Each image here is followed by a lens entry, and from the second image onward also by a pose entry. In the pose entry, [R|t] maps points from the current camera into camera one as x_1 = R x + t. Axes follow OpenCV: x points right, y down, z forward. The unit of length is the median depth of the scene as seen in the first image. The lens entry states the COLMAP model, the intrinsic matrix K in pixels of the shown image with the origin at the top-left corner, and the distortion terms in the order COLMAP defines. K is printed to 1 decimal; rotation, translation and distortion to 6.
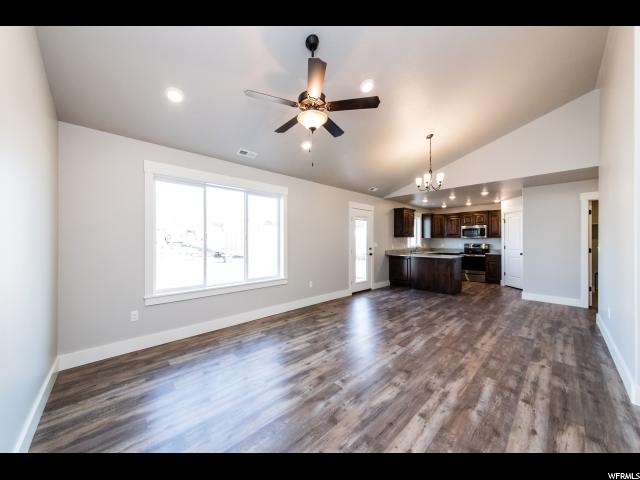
lens RADIAL K [[227.4, 0, 317.2], [0, 227.4, 236.7], [0, 0, 1]] dist [-0.004305, 0.000362]
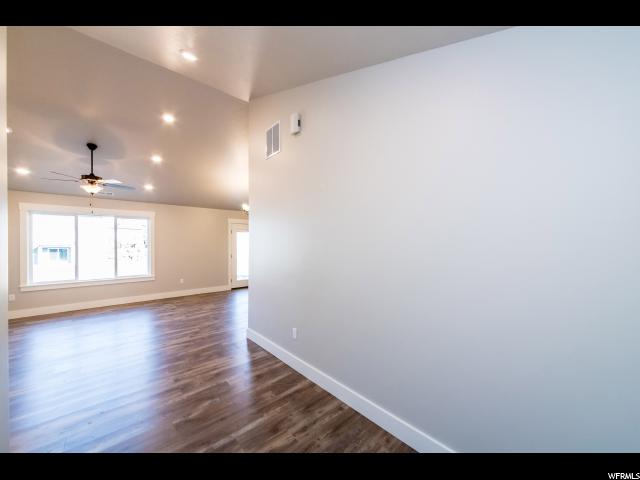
lens RADIAL K [[227.4, 0, 322.6], [0, 227.4, 241.5], [0, 0, 1]] dist [-0.004305, 0.000362]
pose [[0.999984, -0.005548, 0.001046, 1.149167], [0.005541, 0.999961, 0.006834, -0.046498], [-0.001084, -0.006828, 0.999976, -0.512639]]
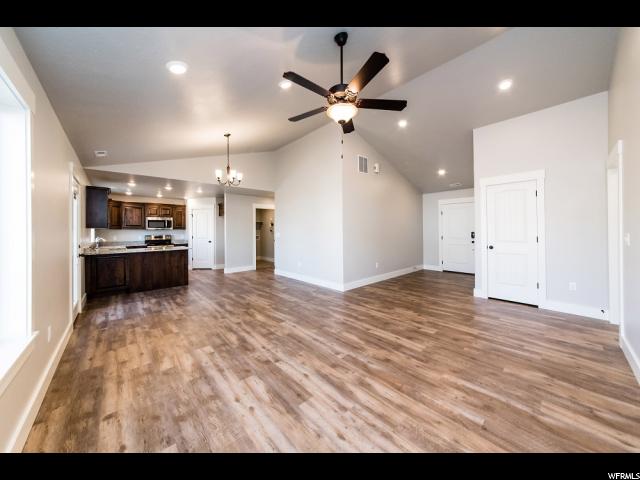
lens RADIAL K [[227.4, 0, 311.1], [0, 227.4, 229.4], [0, 0, 1]] dist [-0.004305, 0.000362]
pose [[0.019034, 0.005055, 0.999806, -0.650494], [-0.001036, 0.999987, -0.005036, 0.025222], [-0.999818, -0.000940, 0.019039, 0.725010]]
